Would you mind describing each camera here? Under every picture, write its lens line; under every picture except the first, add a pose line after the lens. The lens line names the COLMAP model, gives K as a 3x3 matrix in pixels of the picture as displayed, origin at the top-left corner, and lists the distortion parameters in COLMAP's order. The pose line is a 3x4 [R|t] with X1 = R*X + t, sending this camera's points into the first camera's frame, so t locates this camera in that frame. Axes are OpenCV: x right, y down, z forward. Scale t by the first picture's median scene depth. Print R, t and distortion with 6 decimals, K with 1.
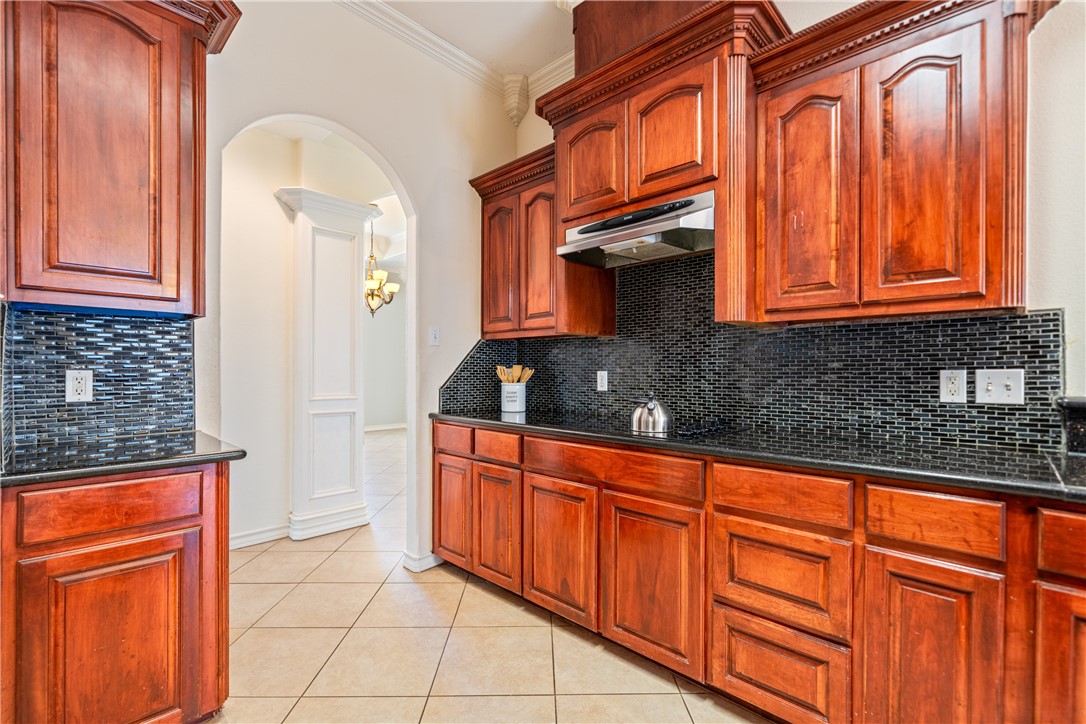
lens RADIAL K [[479.7, 0, 540.5], [0, 479.7, 371.1], [0, 0, 1]] dist [0.000949, -0.000448]
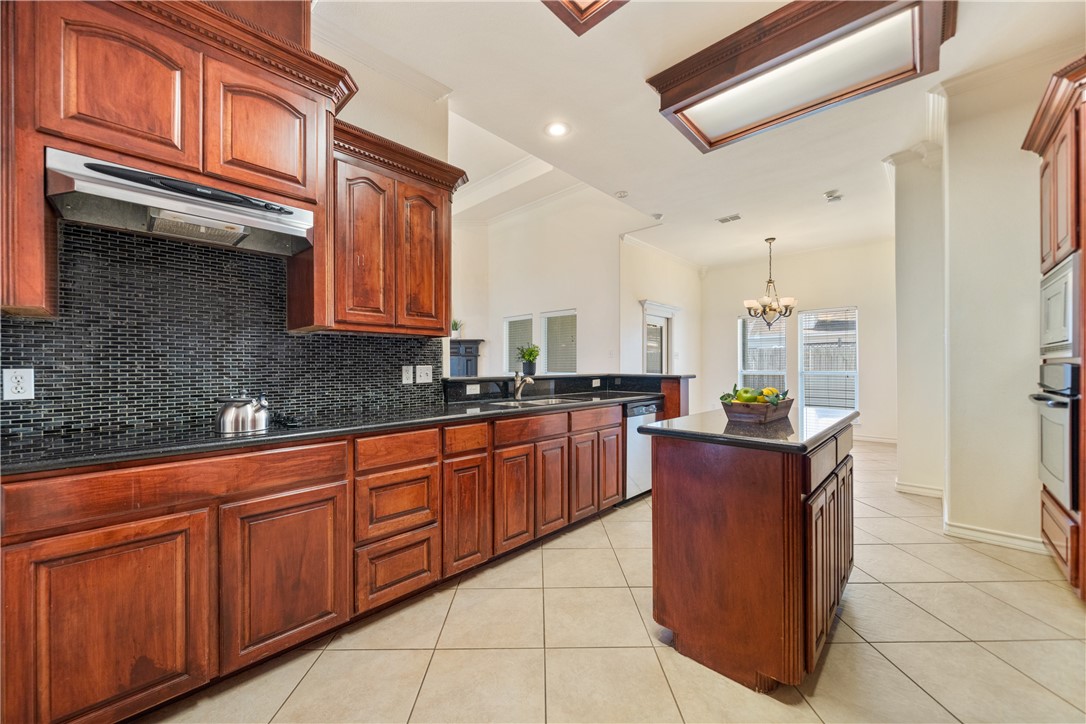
lens RADIAL K [[401.1, 0, 539.6], [0, 401.1, 364.3], [0, 0, 1]] dist [-0.001718, 0.000179]
pose [[0.000375, 0.003936, 0.999992, -0.665970], [0.005724, 0.999976, -0.003938, 0.000325], [-0.999984, 0.005725, 0.000353, 0.487308]]
